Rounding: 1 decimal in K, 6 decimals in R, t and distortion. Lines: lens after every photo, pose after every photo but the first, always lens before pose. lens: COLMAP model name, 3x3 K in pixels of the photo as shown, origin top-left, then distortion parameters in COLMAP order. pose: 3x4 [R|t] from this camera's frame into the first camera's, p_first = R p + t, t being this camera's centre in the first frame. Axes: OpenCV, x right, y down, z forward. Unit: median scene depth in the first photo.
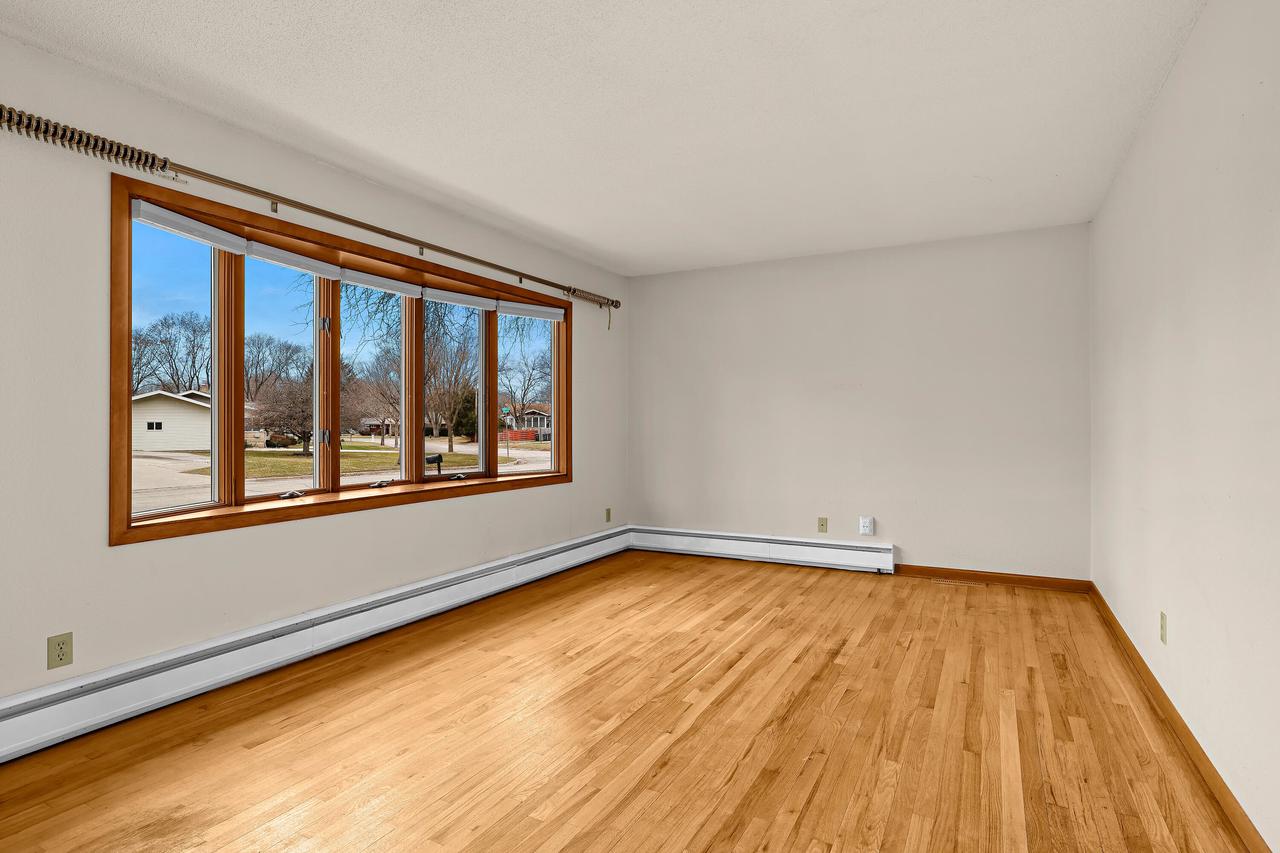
lens RADIAL K [[648.2, 0, 636.2], [0, 648.2, 421.7], [0, 0, 1]] dist [-0.036601, 0.026336]
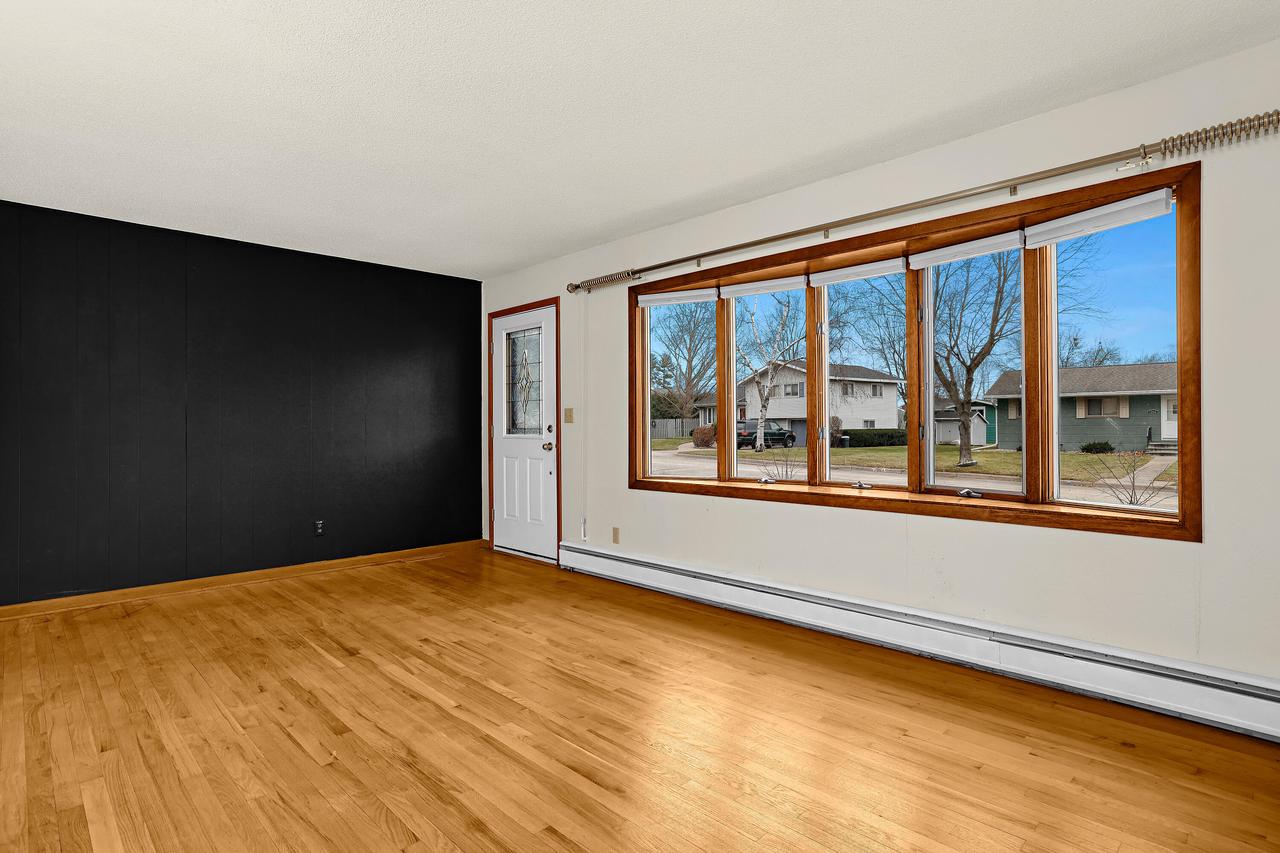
lens RADIAL K [[648.2, 0, 636.2], [0, 648.2, 421.7], [0, 0, 1]] dist [-0.036601, 0.026336]
pose [[-0.281099, -0.000437, -0.959679, 0.900983], [0.008062, 0.999964, -0.002817, 0.005684], [0.959645, -0.008529, -0.281085, 1.427120]]
